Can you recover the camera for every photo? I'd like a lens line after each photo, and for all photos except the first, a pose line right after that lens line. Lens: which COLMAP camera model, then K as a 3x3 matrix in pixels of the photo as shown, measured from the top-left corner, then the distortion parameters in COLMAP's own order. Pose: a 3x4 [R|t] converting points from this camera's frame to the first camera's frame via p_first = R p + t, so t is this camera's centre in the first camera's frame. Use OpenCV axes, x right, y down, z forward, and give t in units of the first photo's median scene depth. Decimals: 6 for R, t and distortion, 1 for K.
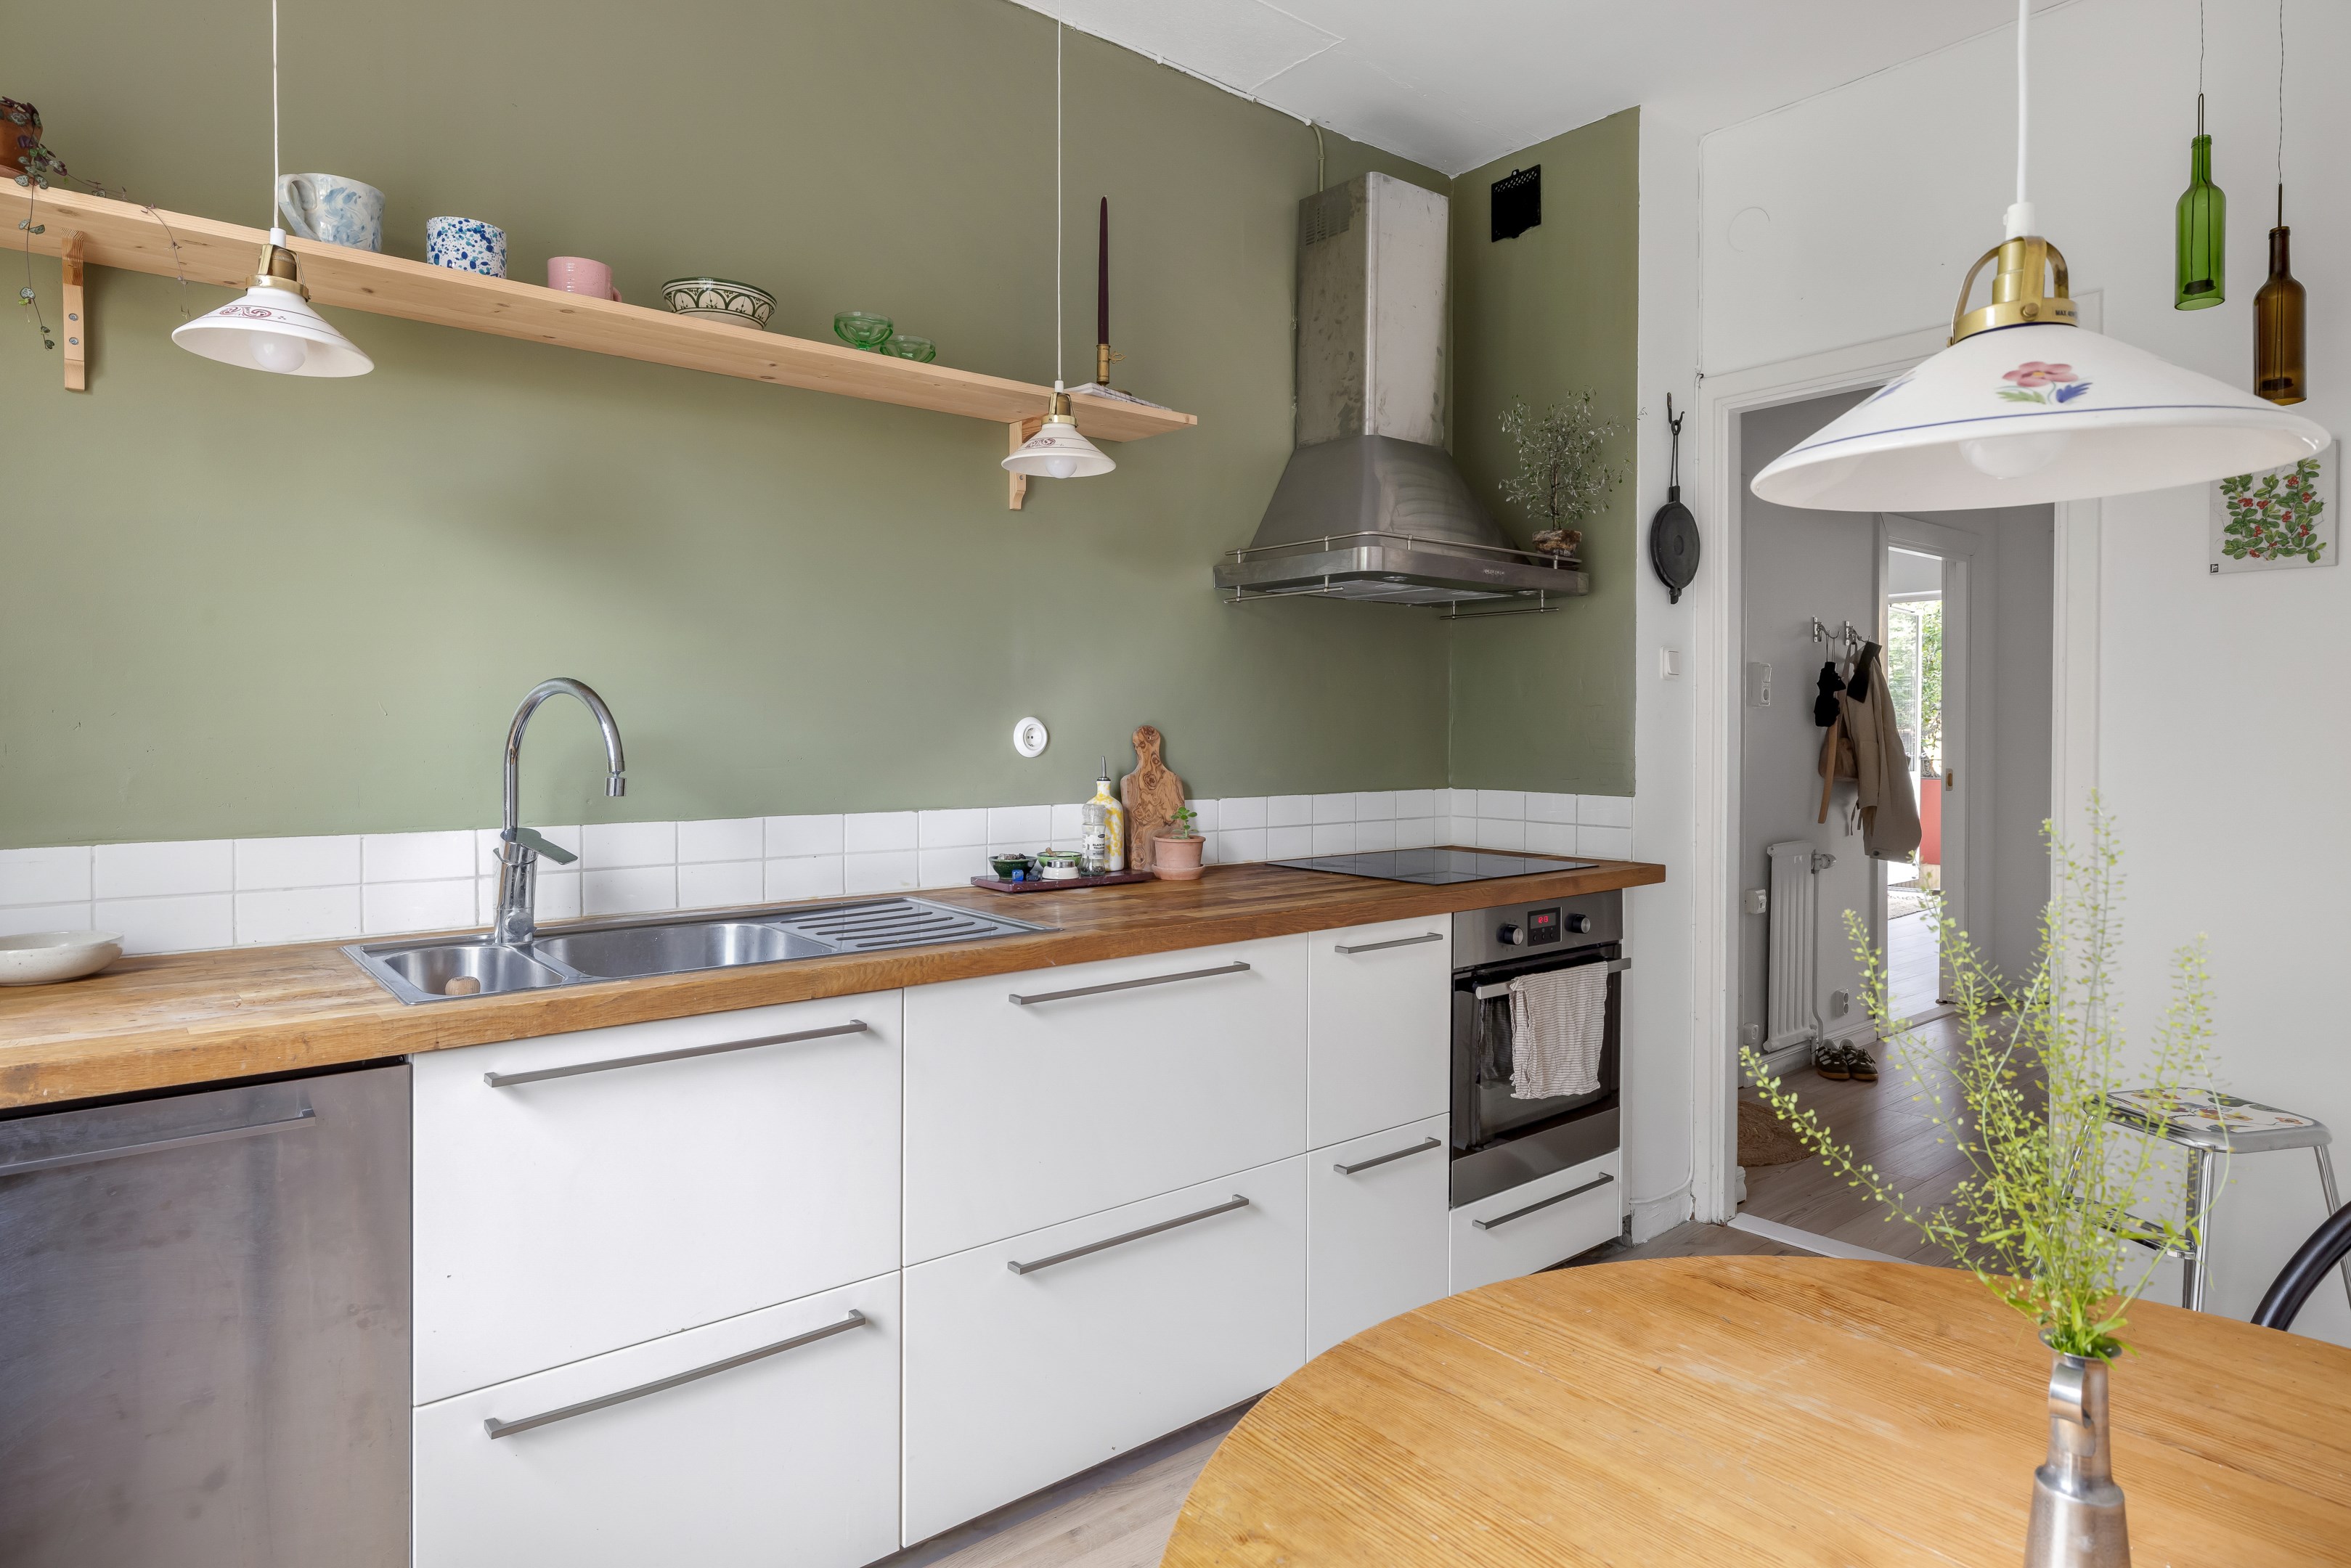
lens RADIAL K [[1446.8, 0, 1184.7], [0, 1446.8, 749.7], [0, 0, 1]] dist [-0.003634, -0.000245]
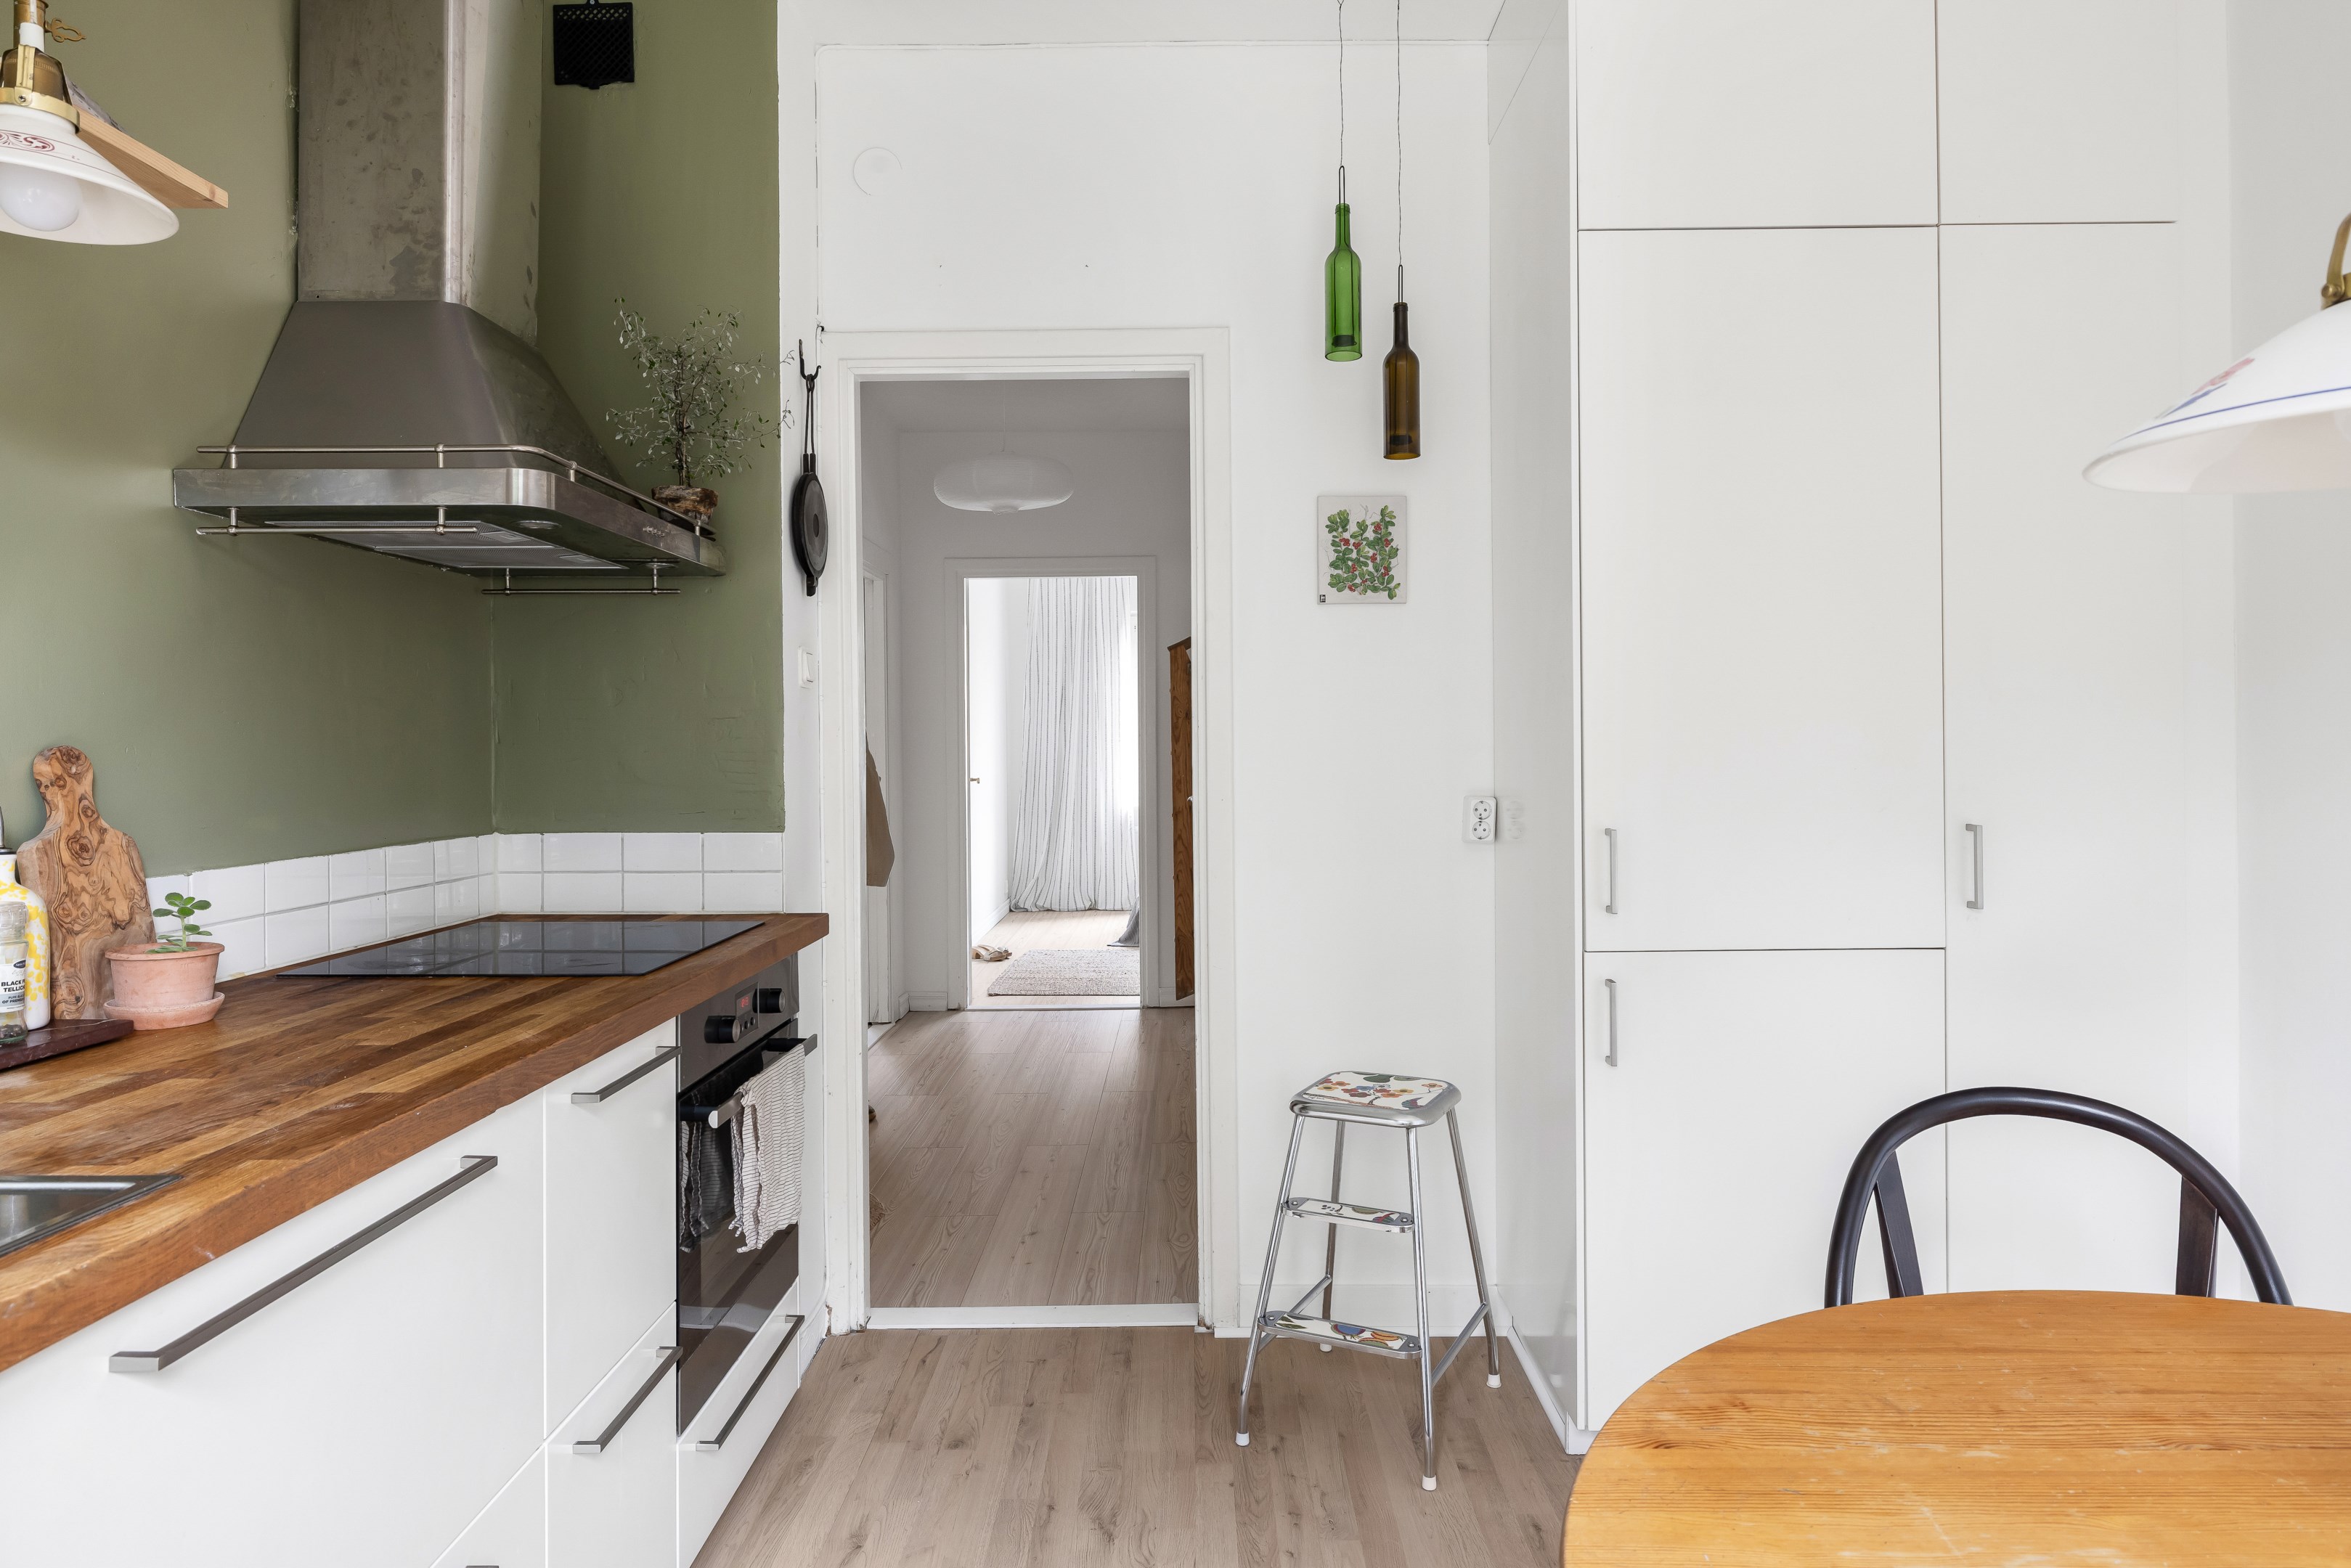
lens RADIAL K [[1446.8, 0, 1184.7], [0, 1446.8, 749.7], [0, 0, 1]] dist [-0.003634, -0.000245]
pose [[0.607891, -0.006859, 0.793991, -0.206151], [0.019640, 0.999787, -0.006399, -0.003981], [-0.793778, 0.019484, 0.607896, 0.361166]]
